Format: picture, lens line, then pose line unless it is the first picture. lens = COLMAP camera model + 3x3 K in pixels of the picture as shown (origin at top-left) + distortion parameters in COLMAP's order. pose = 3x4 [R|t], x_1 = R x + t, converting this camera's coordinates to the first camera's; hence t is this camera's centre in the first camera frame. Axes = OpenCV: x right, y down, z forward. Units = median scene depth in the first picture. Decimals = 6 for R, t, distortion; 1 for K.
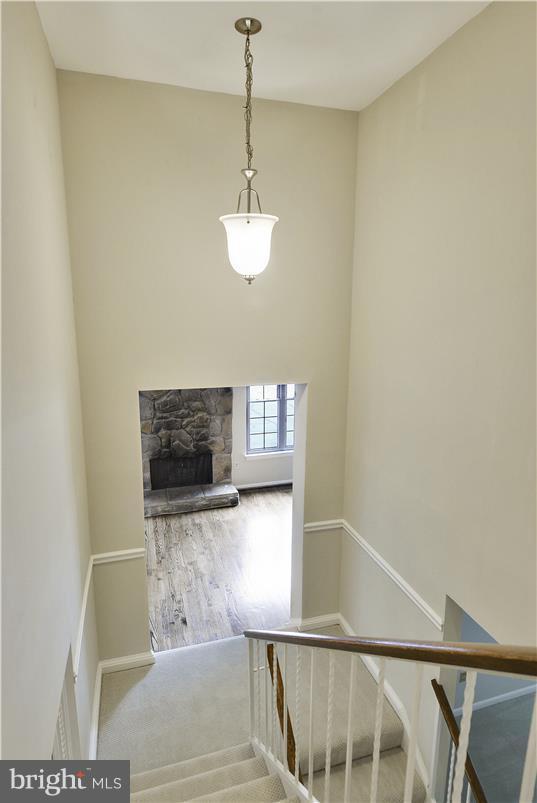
lens RADIAL K [[430.1, 0, 261.2], [0, 430.1, 395.2], [0, 0, 1]] dist [0.007088, -0.007071]
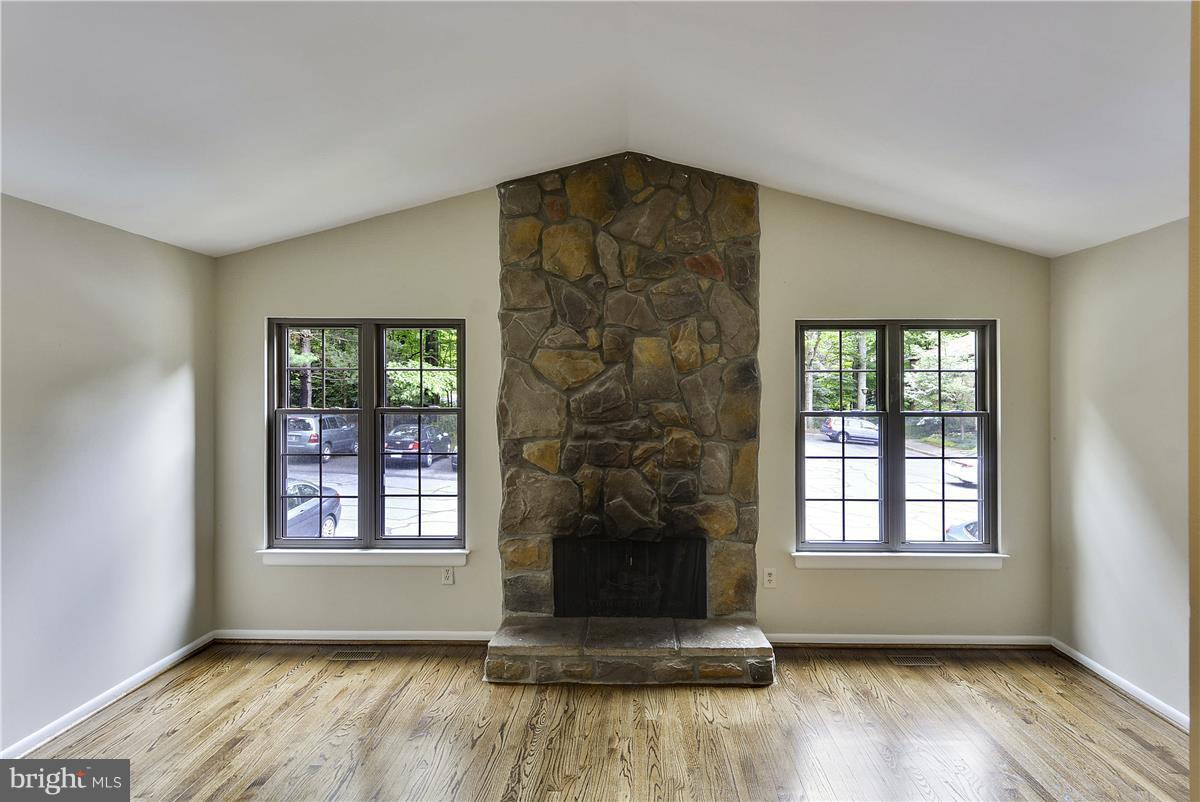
lens RADIAL K [[642.7, 0, 613.9], [0, 642.7, 382.6], [0, 0, 1]] dist [0.007088, -0.007071]
pose [[0.951418, -0.008854, -0.307775, -0.011518], [-0.054237, 0.979136, -0.195832, 0.120563], [0.303087, 0.203011, 0.931088, 0.409702]]
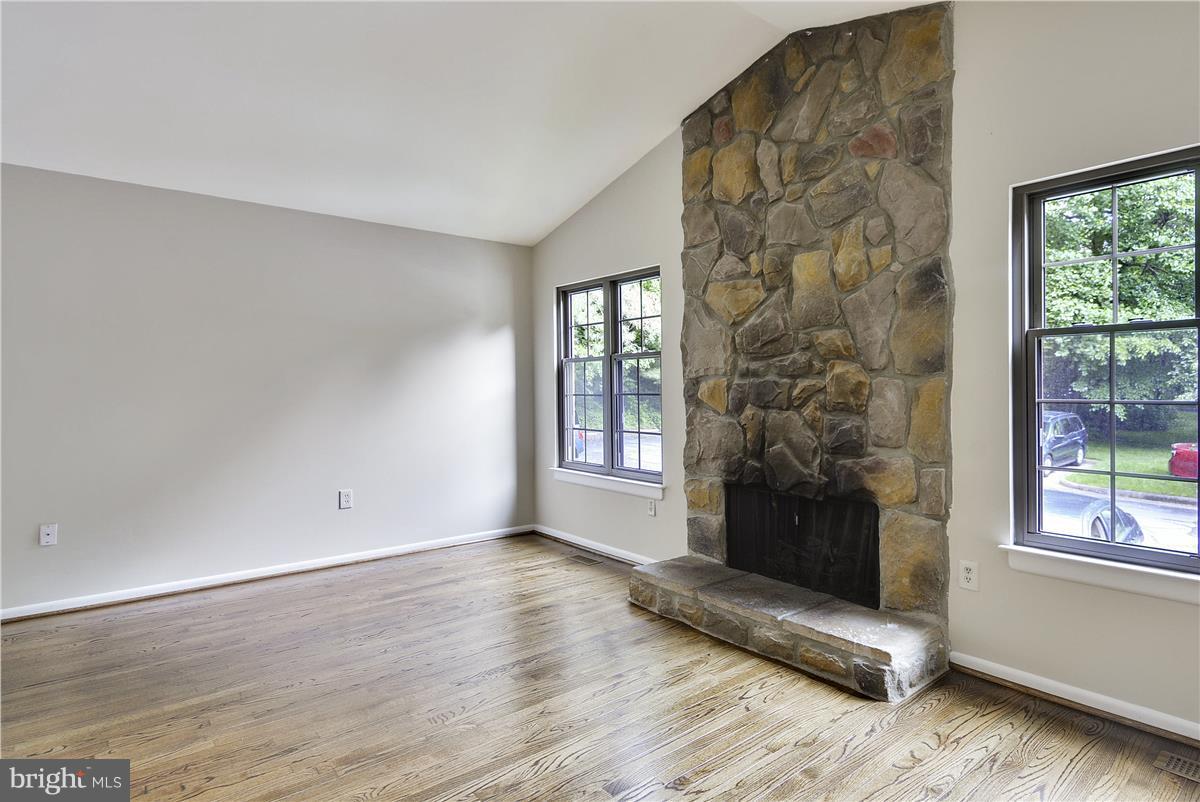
lens RADIAL K [[642.7, 0, 634.7], [0, 642.7, 403.4], [0, 0, 1]] dist [0.007088, -0.007071]
pose [[0.376969, 0.008233, -0.926189, 0.250534], [-0.173194, 0.982950, -0.061754, 0.128292], [0.909889, 0.183690, 0.371967, 0.692011]]
